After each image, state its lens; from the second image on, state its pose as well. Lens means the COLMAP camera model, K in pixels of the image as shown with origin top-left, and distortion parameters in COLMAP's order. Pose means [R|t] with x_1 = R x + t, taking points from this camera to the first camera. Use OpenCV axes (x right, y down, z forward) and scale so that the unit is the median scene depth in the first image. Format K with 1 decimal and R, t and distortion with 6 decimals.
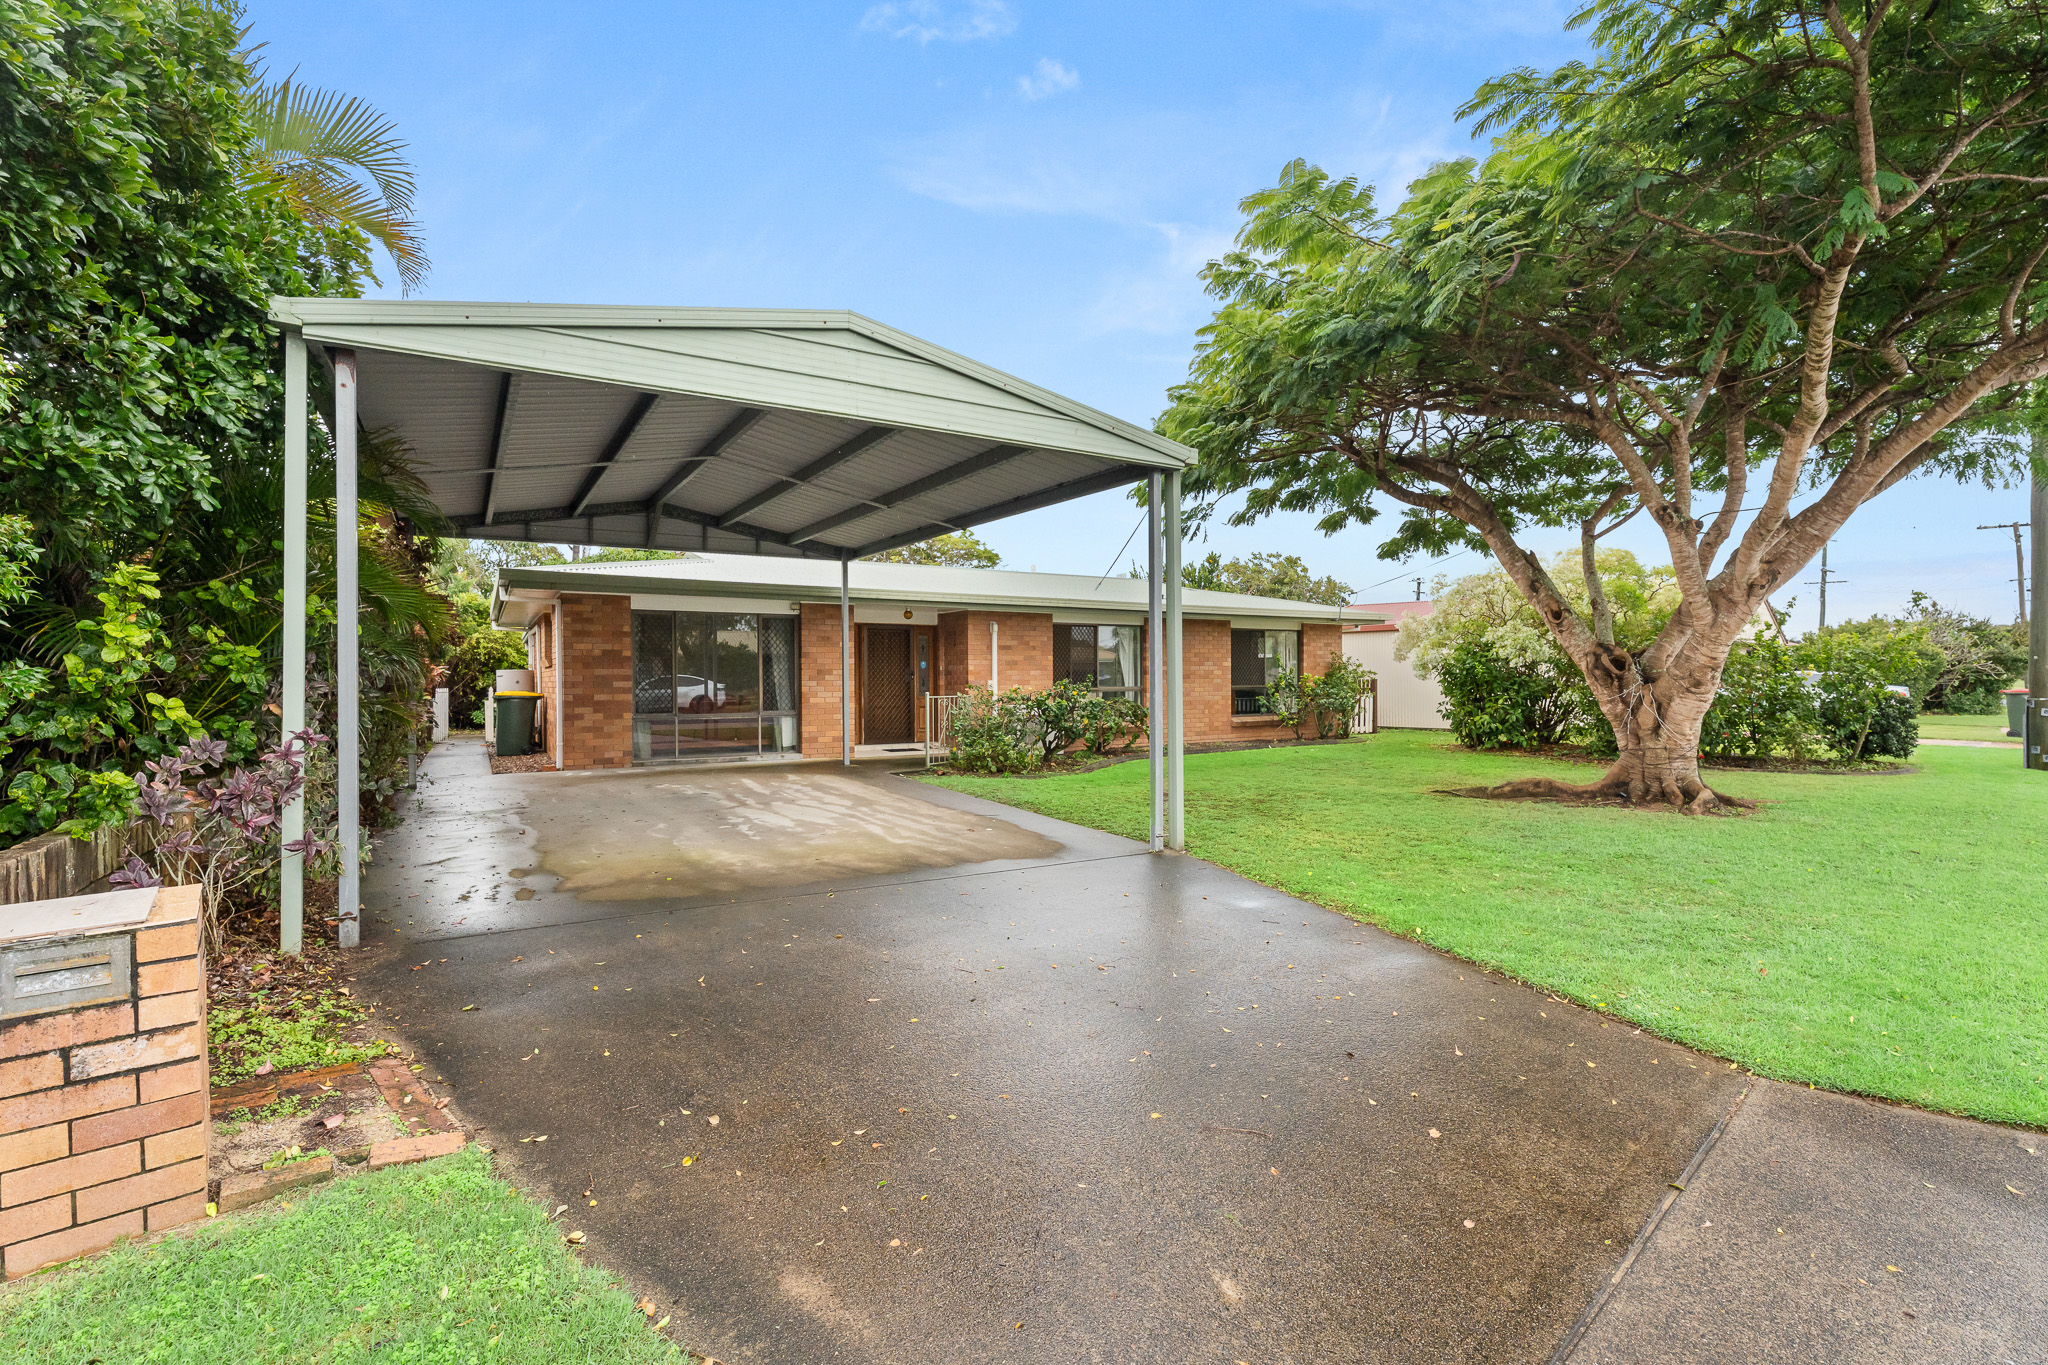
lens RADIAL K [[914.9, 0, 1020.1], [0, 914.9, 661.2], [0, 0, 1]] dist [0.000576, 0.000882]
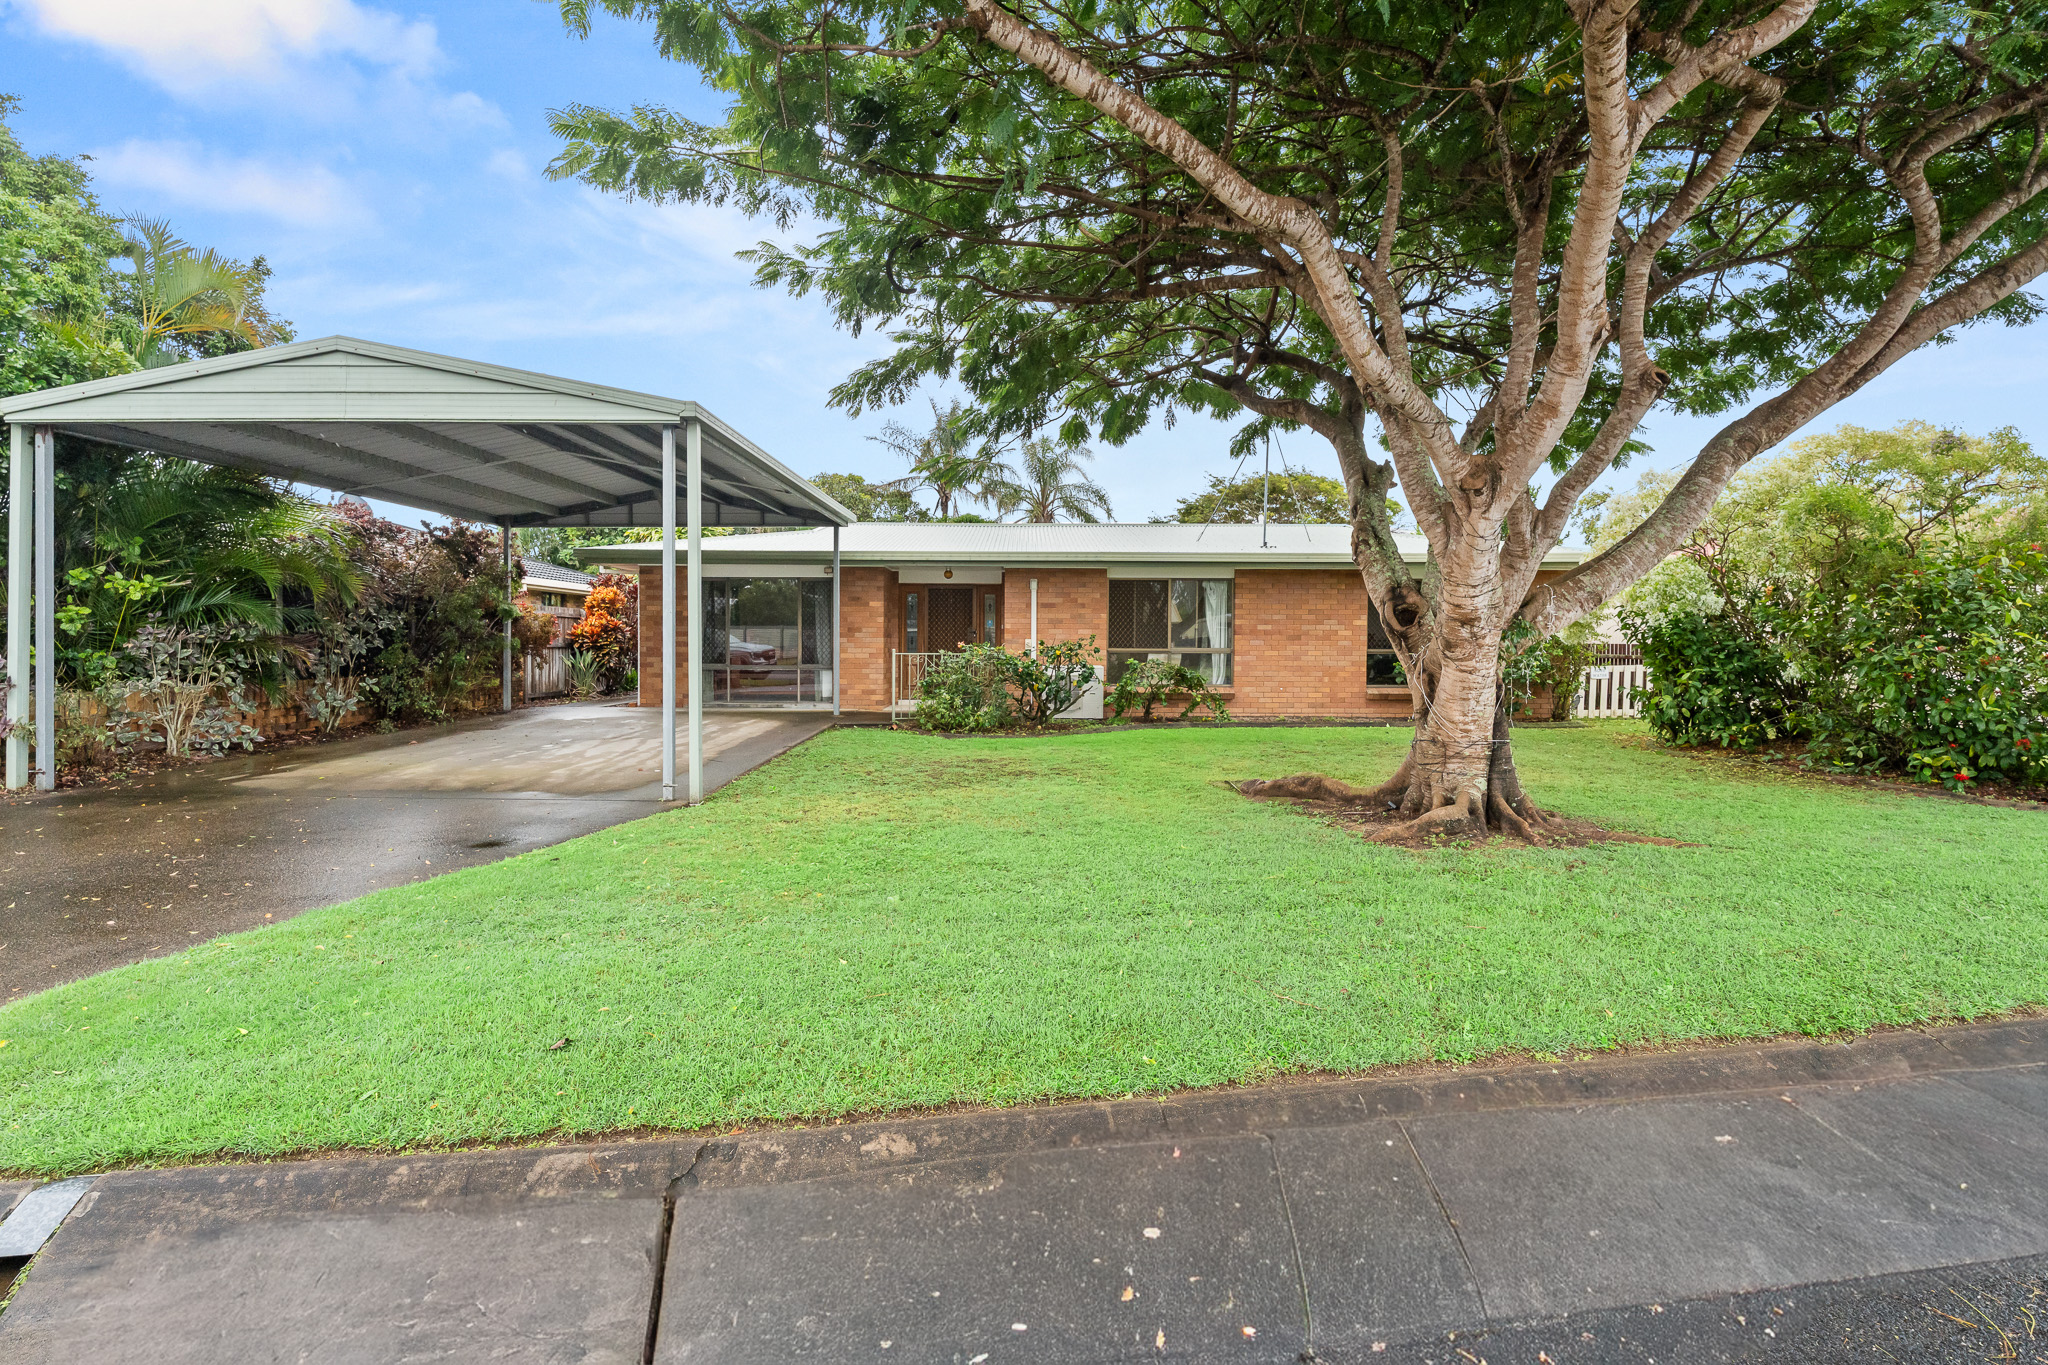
lens RADIAL K [[920.0, 0, 1021.1], [0, 920.0, 616.3], [0, 0, 1]] dist [-0.013771, 0.000138]
pose [[0.851109, -0.007012, -0.524943, 0.490552], [0.002010, 0.999947, -0.010099, 0.006716], [0.524986, 0.007540, 0.851078, 0.170674]]
